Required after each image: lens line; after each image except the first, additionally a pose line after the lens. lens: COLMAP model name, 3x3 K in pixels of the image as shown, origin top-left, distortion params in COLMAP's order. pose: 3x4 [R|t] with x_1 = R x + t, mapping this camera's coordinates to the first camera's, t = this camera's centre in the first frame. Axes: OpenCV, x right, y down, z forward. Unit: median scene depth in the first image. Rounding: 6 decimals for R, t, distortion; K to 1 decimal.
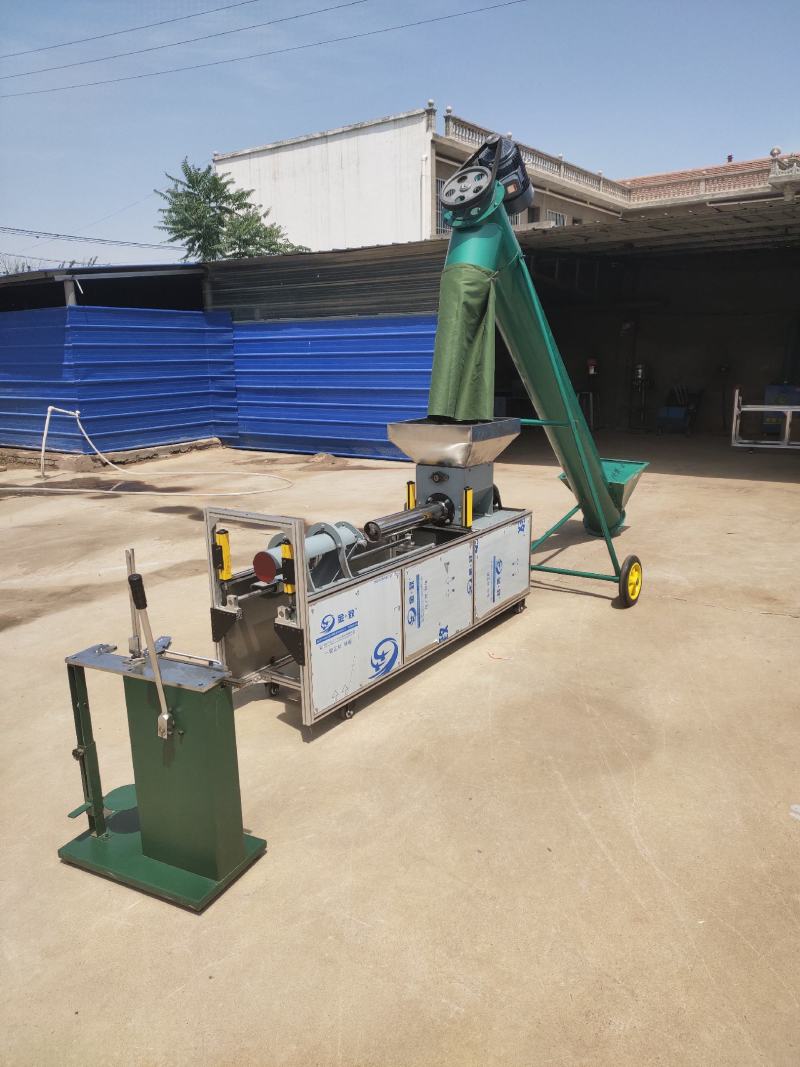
lens RADIAL K [[789.5, 0, 396.2], [0, 789.5, 531.6], [0, 0, 1]] dist [0.075605, -0.084037]
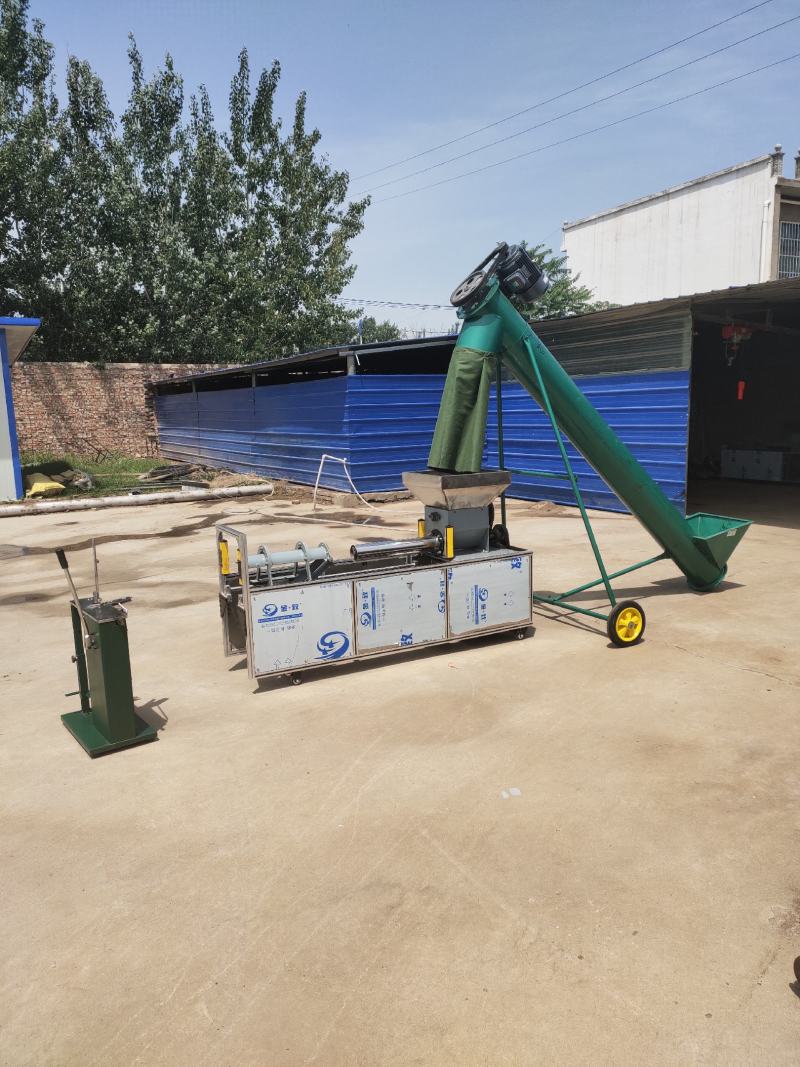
lens RADIAL K [[787.9, 0, 403.6], [0, 787.9, 536.0], [0, 0, 1]] dist [0.068687, -0.066651]
pose [[0.892843, 0.066097, -0.445492, 0.528901], [-0.090856, 0.995269, -0.034424, 0.008068], [0.441109, 0.071211, 0.894624, -0.117345]]
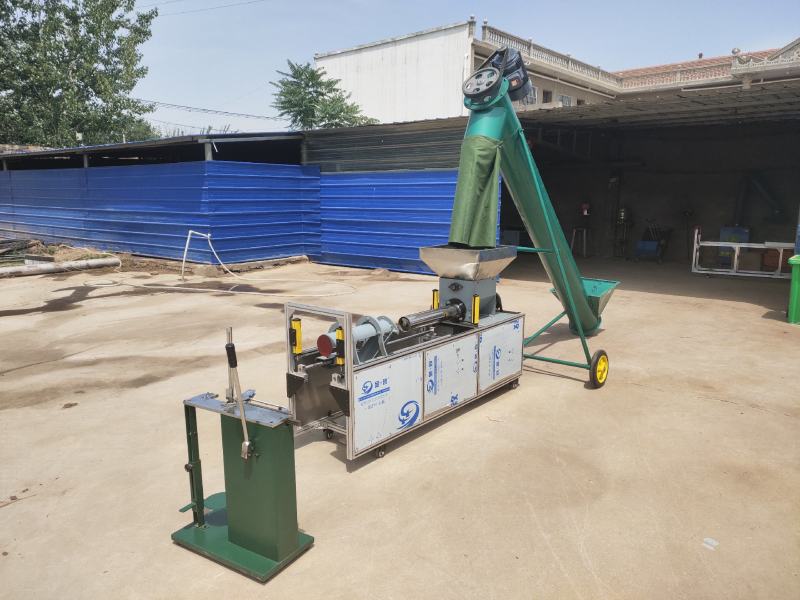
lens RADIAL K [[590.7, 0, 393.7], [0, 590.7, 302.1], [0, 0, 1]] dist [0.068687, -0.066651]
pose [[0.996430, 0.032632, -0.077857, 0.026255], [-0.036076, 0.998413, -0.043248, 0.006097], [0.076323, 0.045903, 0.996026, -0.035706]]
